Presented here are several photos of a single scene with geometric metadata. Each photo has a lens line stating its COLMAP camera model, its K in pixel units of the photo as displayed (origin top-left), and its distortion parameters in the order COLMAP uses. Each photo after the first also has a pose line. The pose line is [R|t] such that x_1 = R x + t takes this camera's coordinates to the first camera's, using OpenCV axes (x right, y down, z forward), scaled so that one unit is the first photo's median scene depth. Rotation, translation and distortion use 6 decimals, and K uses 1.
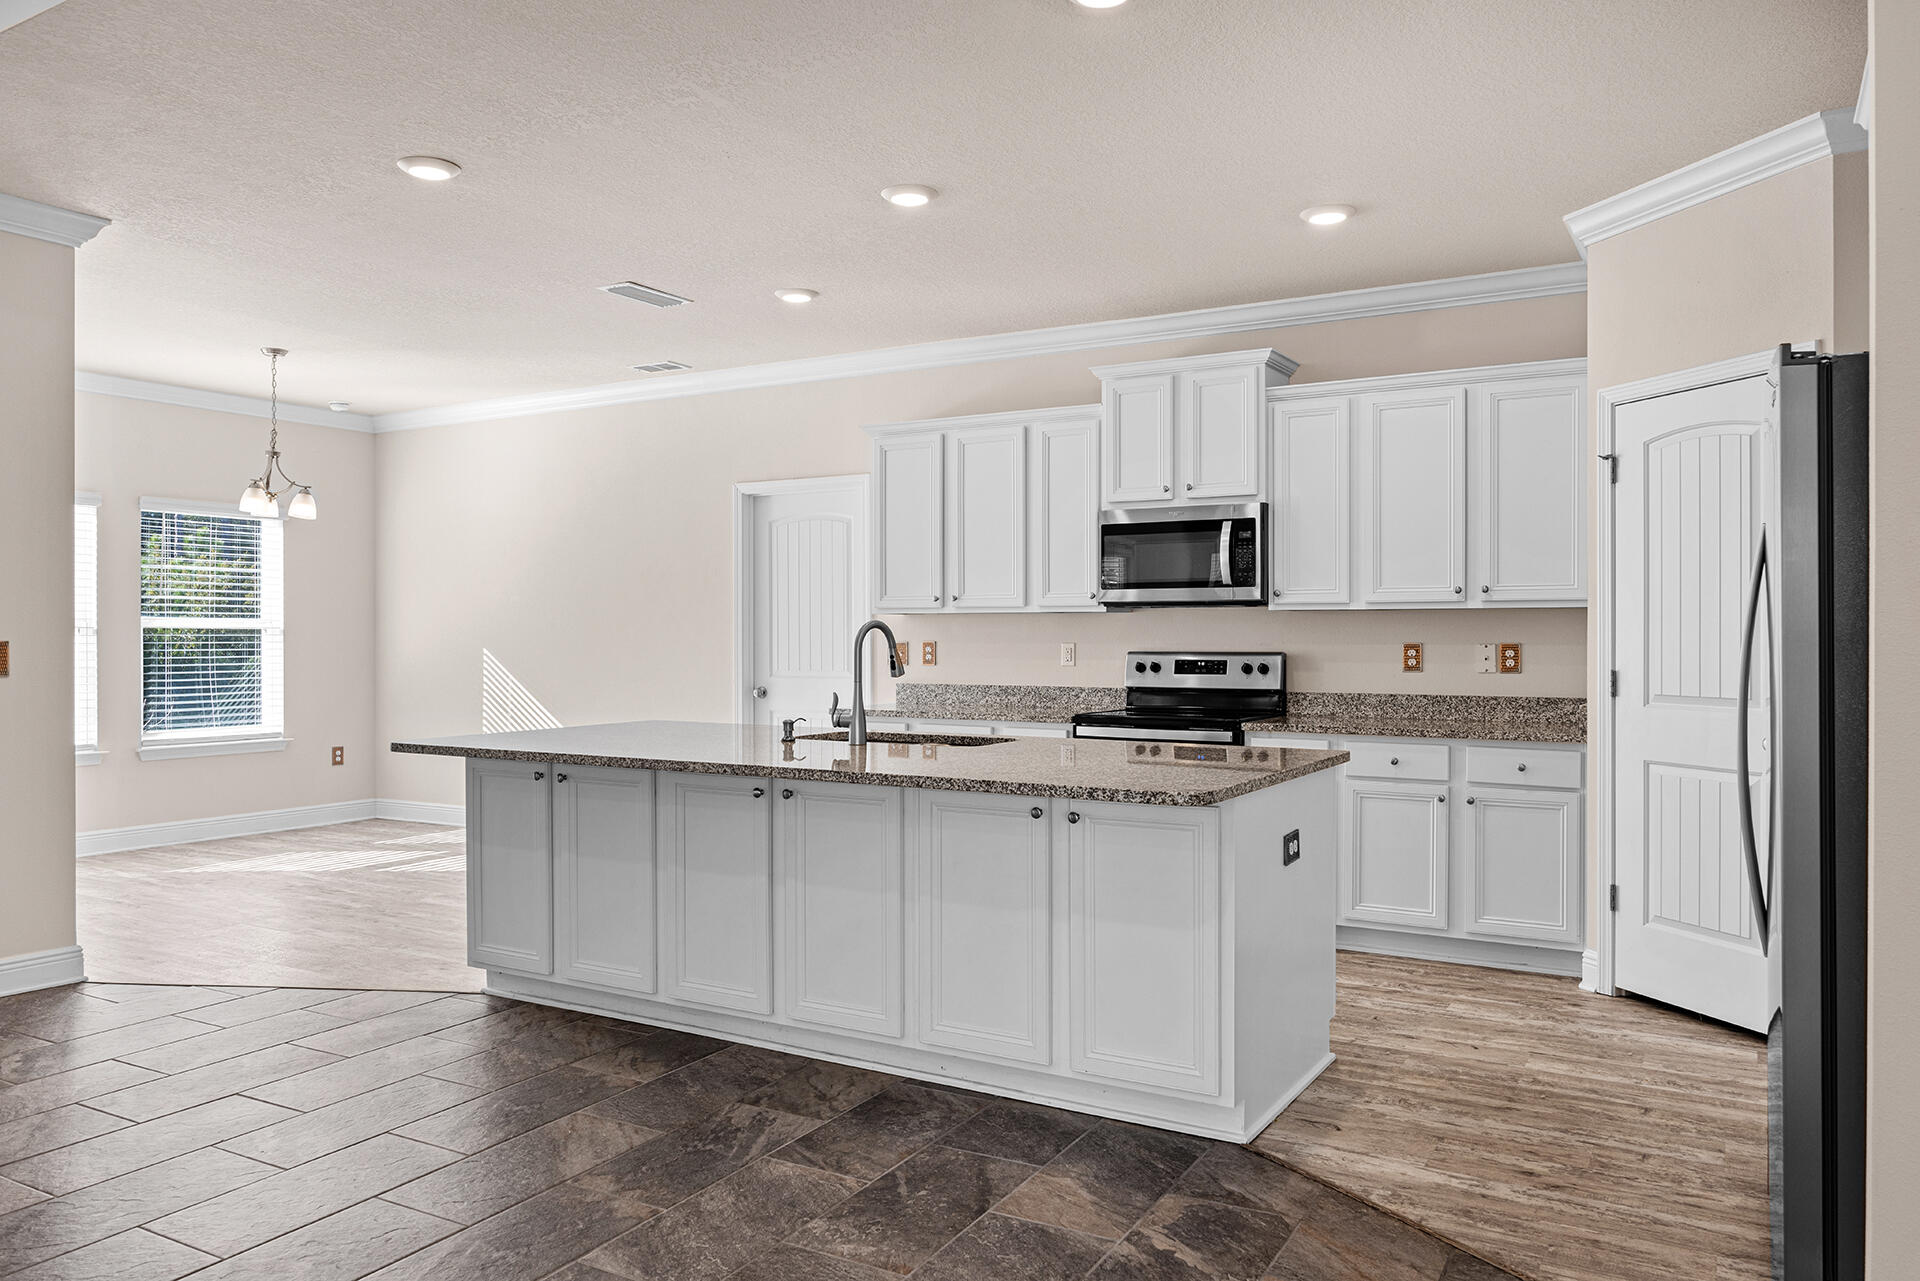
lens RADIAL K [[1334.8, 0, 971.6], [0, 1334.8, 648.8], [0, 0, 1]] dist [-0.006949, 0.000383]
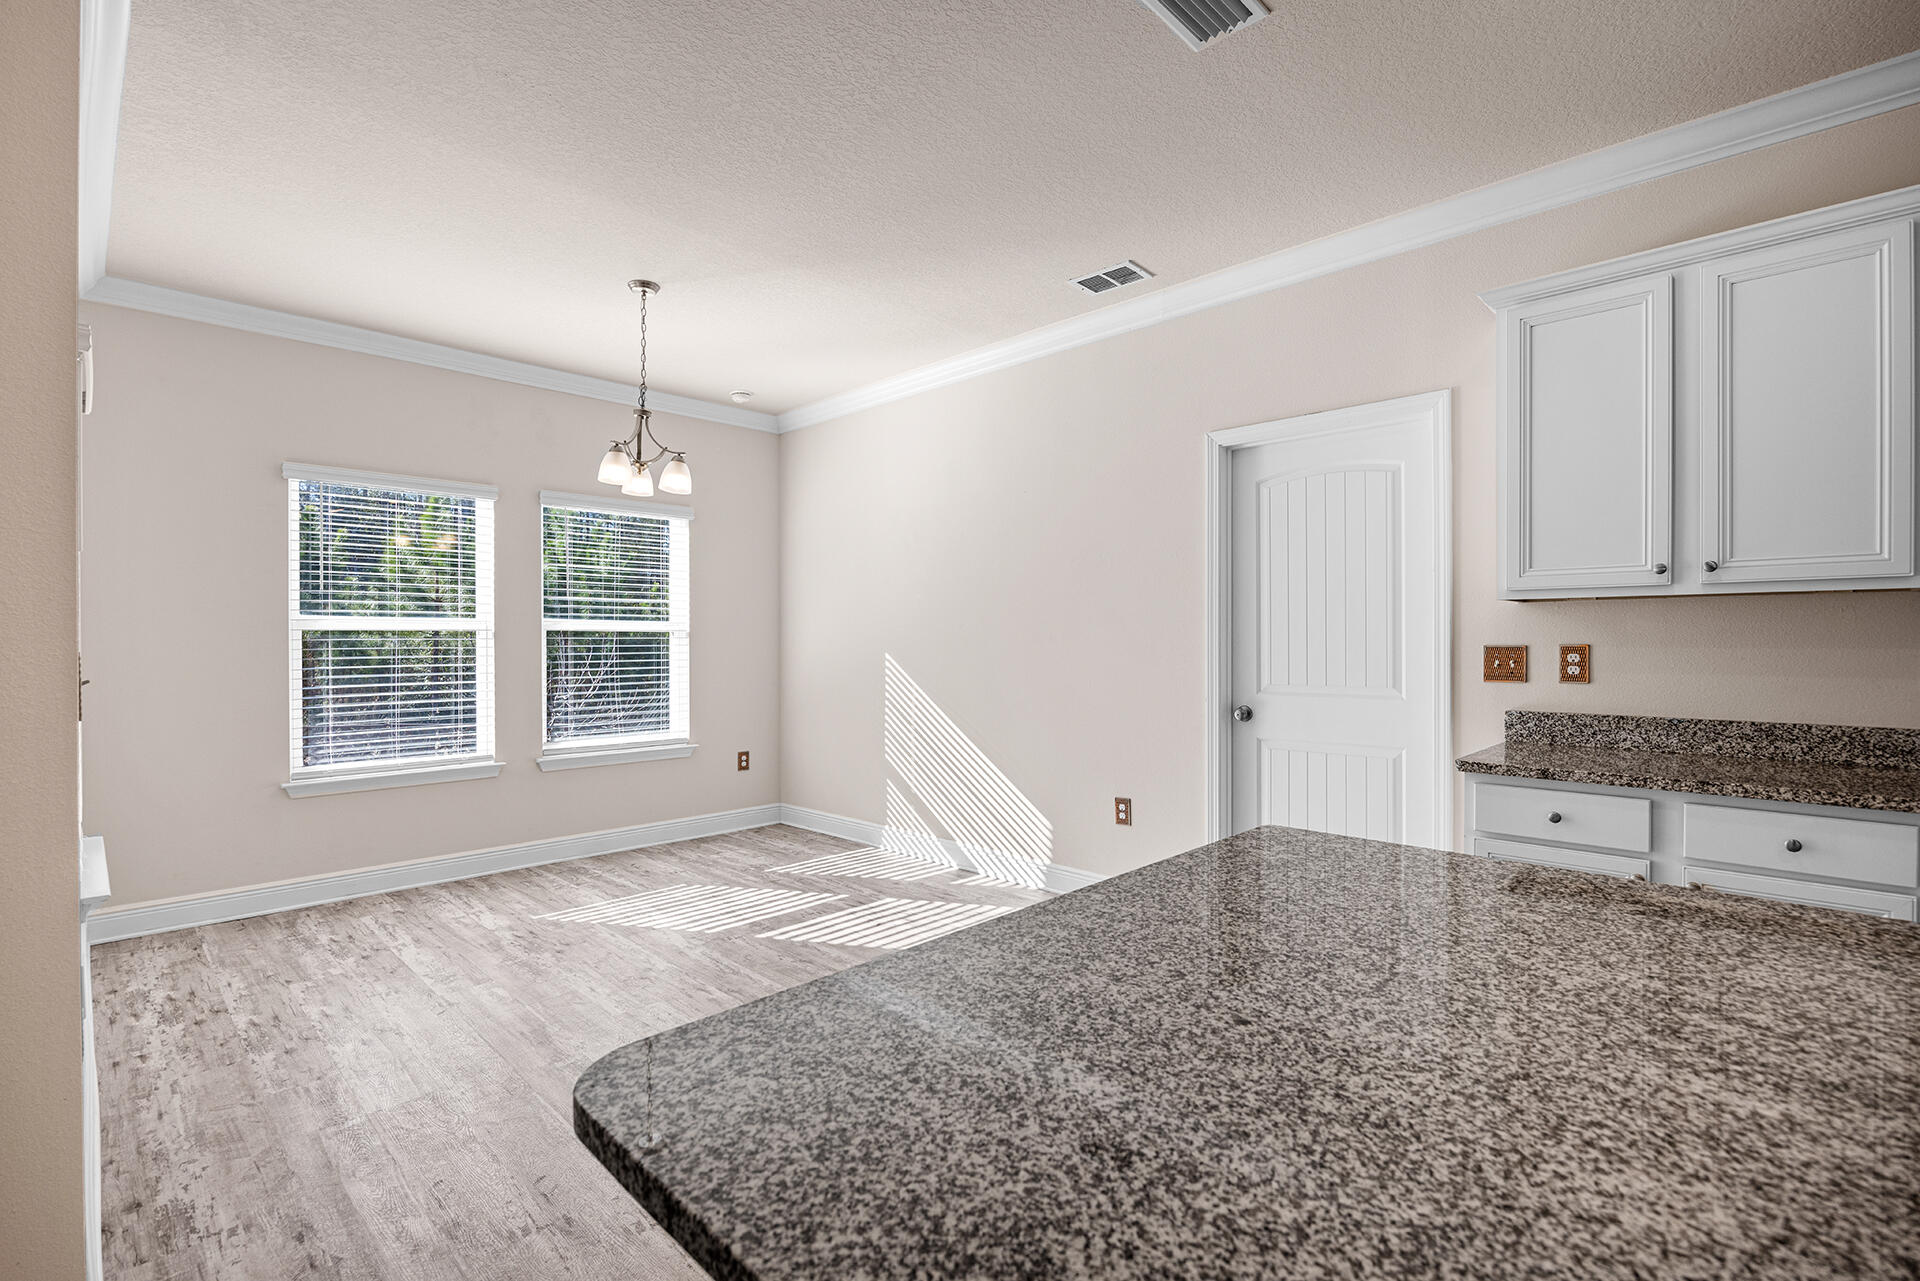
lens RADIAL K [[865.5, 0, 962.6], [0, 865.5, 646.6], [0, 0, 1]] dist [-0.005118, -0.000571]
pose [[0.968840, -0.000005, -0.247687, -0.258946], [-0.000226, 1.000000, -0.000903, -0.005358], [0.247686, 0.000931, 0.968840, 0.677534]]
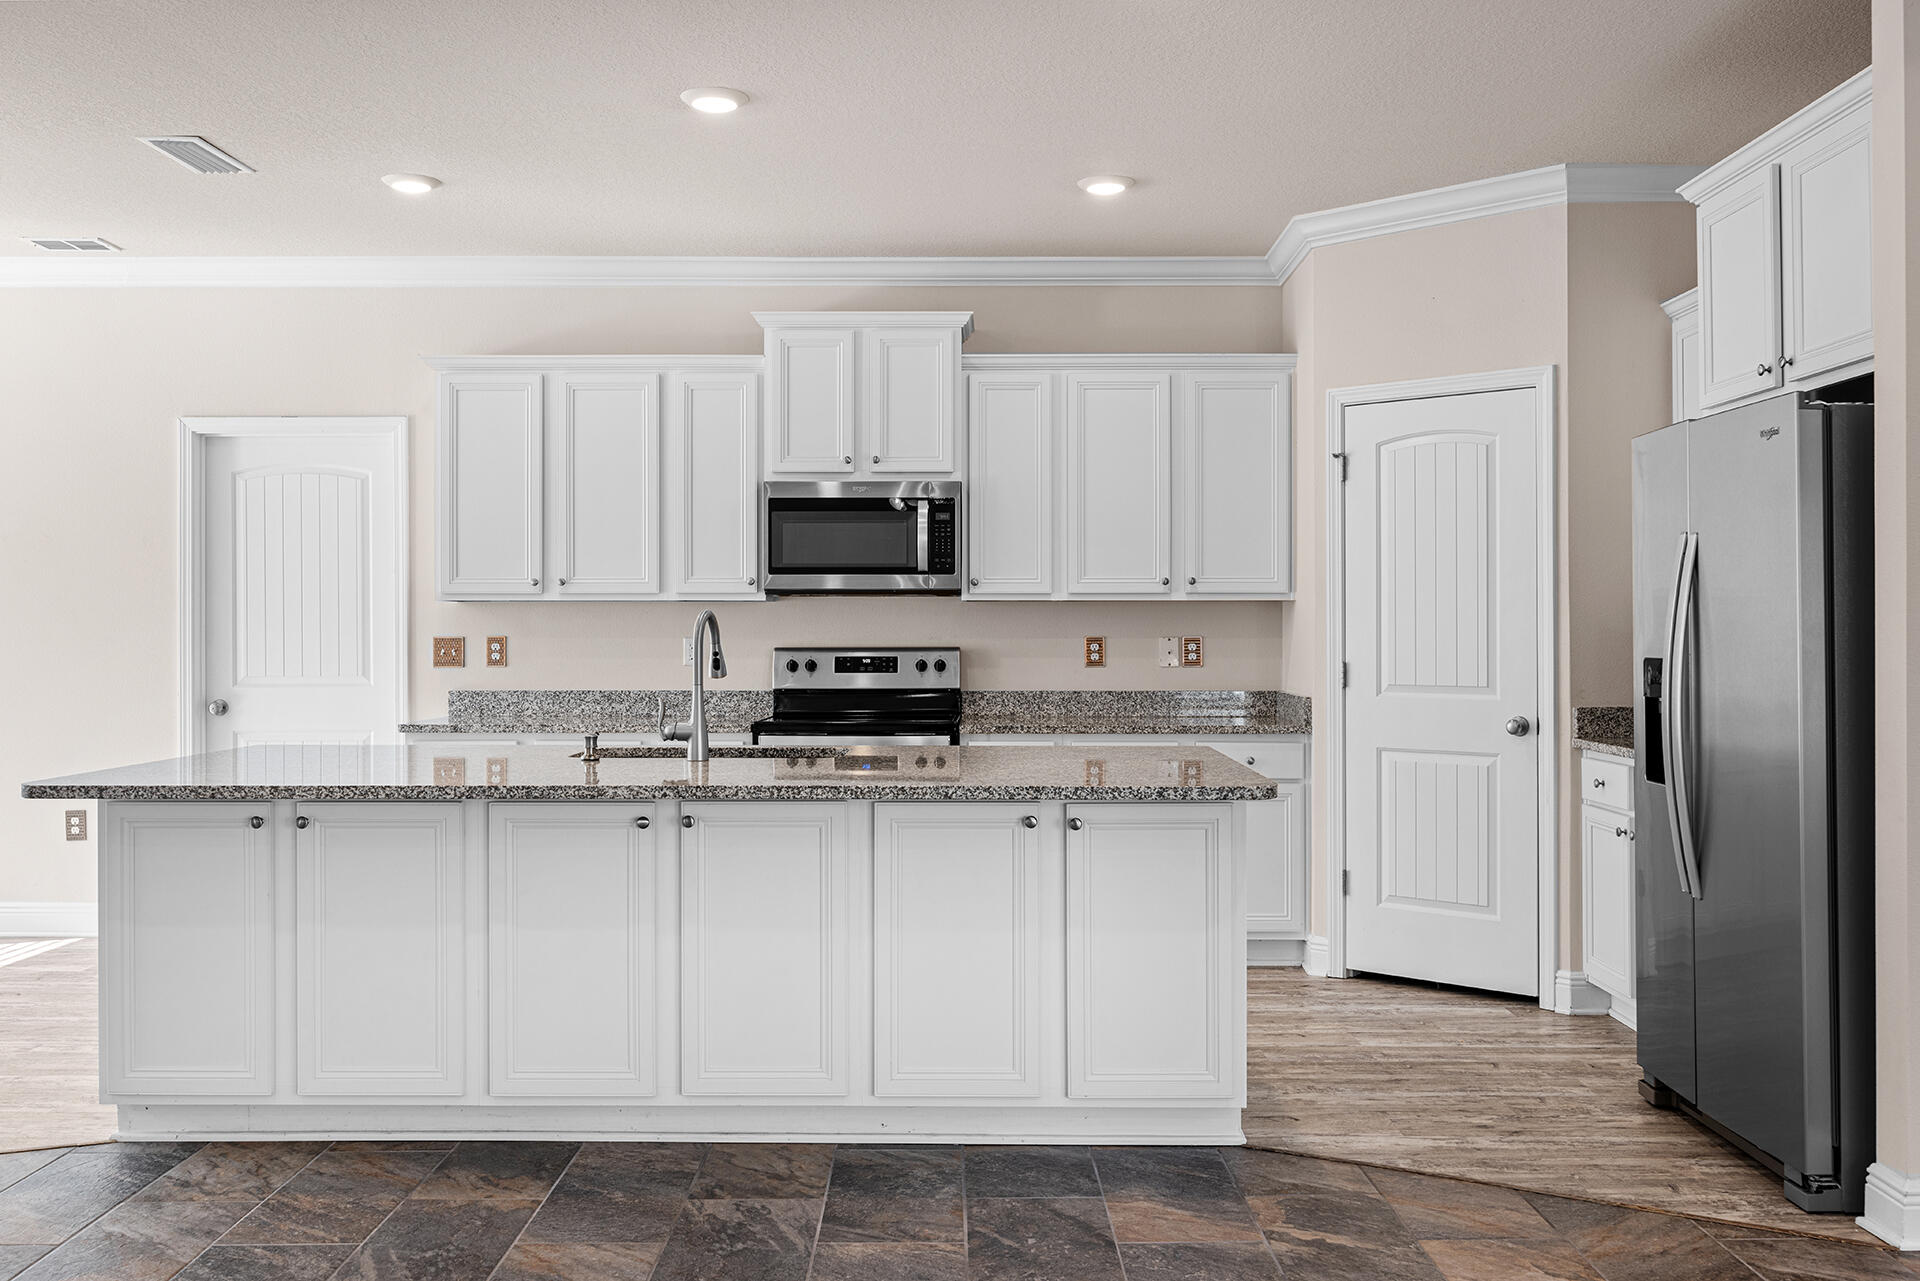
lens RADIAL K [[1673.8, 0, 957.3], [0, 1673.8, 640.2], [0, 0, 1]] dist [-0.001336, -0.012670]
pose [[0.869526, -0.003447, 0.493875, -0.351190], [0.005257, 0.999984, -0.002277, 0.000460], [-0.493859, 0.004576, 0.869530, 0.017086]]
